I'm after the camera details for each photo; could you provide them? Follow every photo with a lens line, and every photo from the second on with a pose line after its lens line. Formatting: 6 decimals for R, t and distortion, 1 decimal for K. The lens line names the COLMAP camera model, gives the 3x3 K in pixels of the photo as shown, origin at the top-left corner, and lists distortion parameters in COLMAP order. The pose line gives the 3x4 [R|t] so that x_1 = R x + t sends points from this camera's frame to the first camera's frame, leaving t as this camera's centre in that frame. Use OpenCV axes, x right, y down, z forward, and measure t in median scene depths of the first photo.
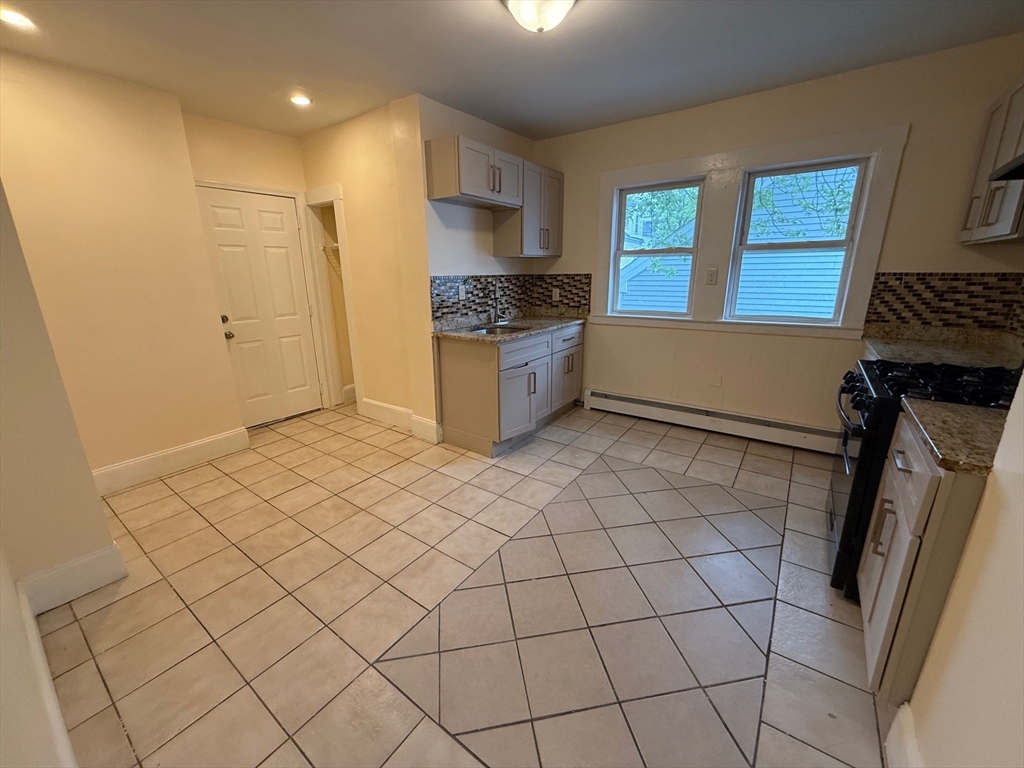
lens RADIAL K [[409.3, 0, 510.2], [0, 409.3, 383.5], [0, 0, 1]] dist [-0.000057, -0.000186]
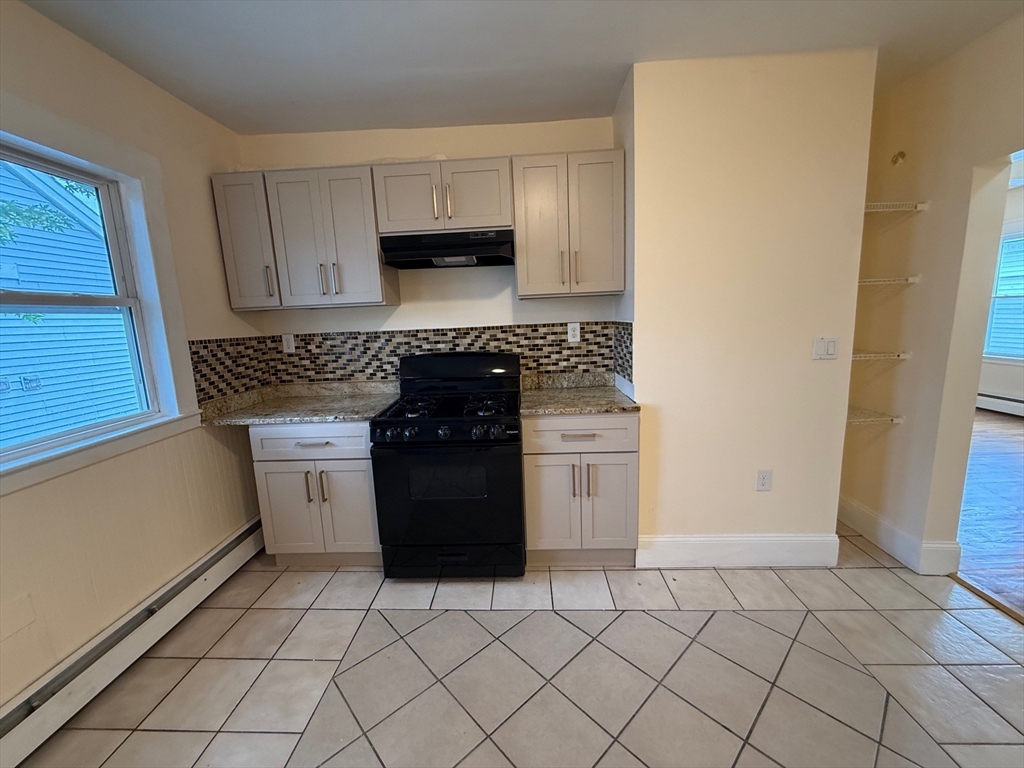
lens RADIAL K [[409.3, 0, 510.2], [0, 409.3, 383.5], [0, 0, 1]] dist [-0.000057, -0.000186]
pose [[-0.558727, -0.100493, 0.823241, -0.072559], [0.263962, 0.919466, 0.291388, -0.208087], [-0.786224, 0.380110, -0.487205, 0.738491]]
